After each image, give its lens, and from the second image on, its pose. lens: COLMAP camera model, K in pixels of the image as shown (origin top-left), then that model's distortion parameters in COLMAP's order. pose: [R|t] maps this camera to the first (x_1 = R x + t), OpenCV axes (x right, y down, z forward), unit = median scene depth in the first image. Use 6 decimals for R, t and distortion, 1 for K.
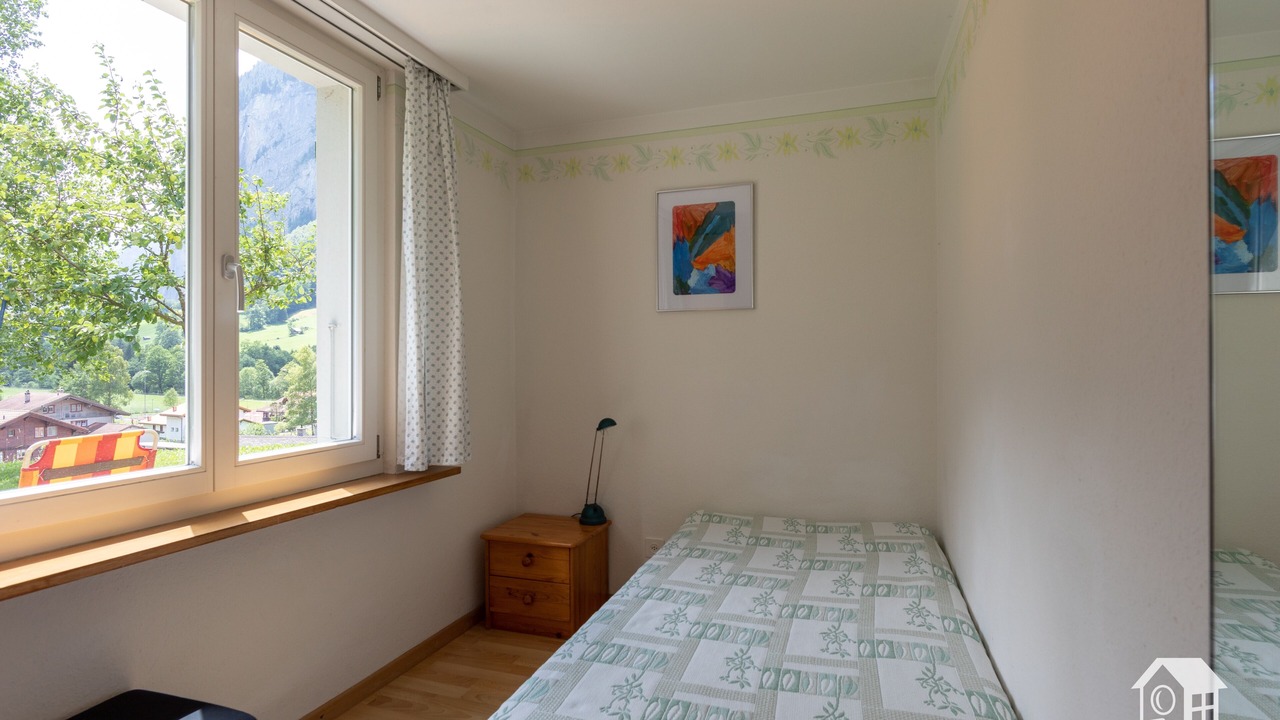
lens RADIAL K [[653.6, 0, 640.0], [0, 653.6, 360.0], [0, 0, 1]] dist [-0.000900, -0.000271]
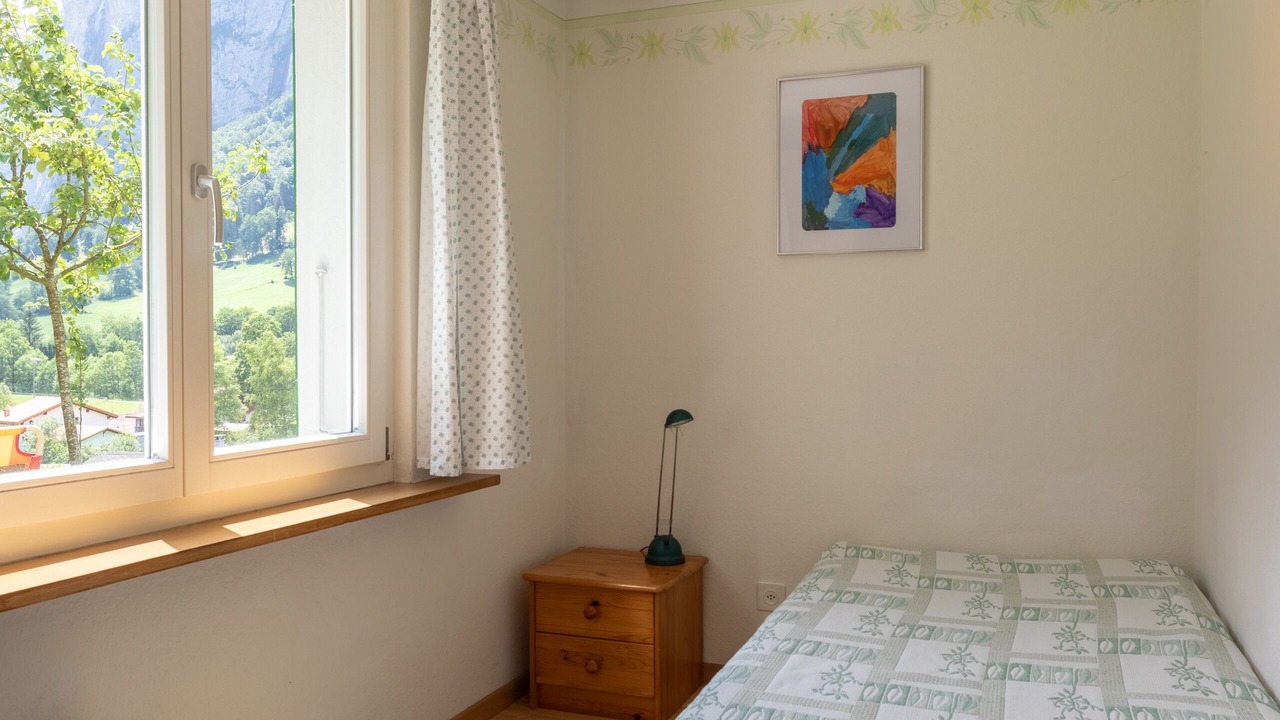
lens RADIAL K [[991.0, 0, 642.2], [0, 991.0, 377.2], [0, 0, 1]] dist [-0.001784, -0.001164]
pose [[0.999591, 0.006791, -0.027778, -0.100875], [-0.006074, 0.999648, 0.025828, 0.033142], [0.027944, -0.025649, 0.999280, -0.055740]]
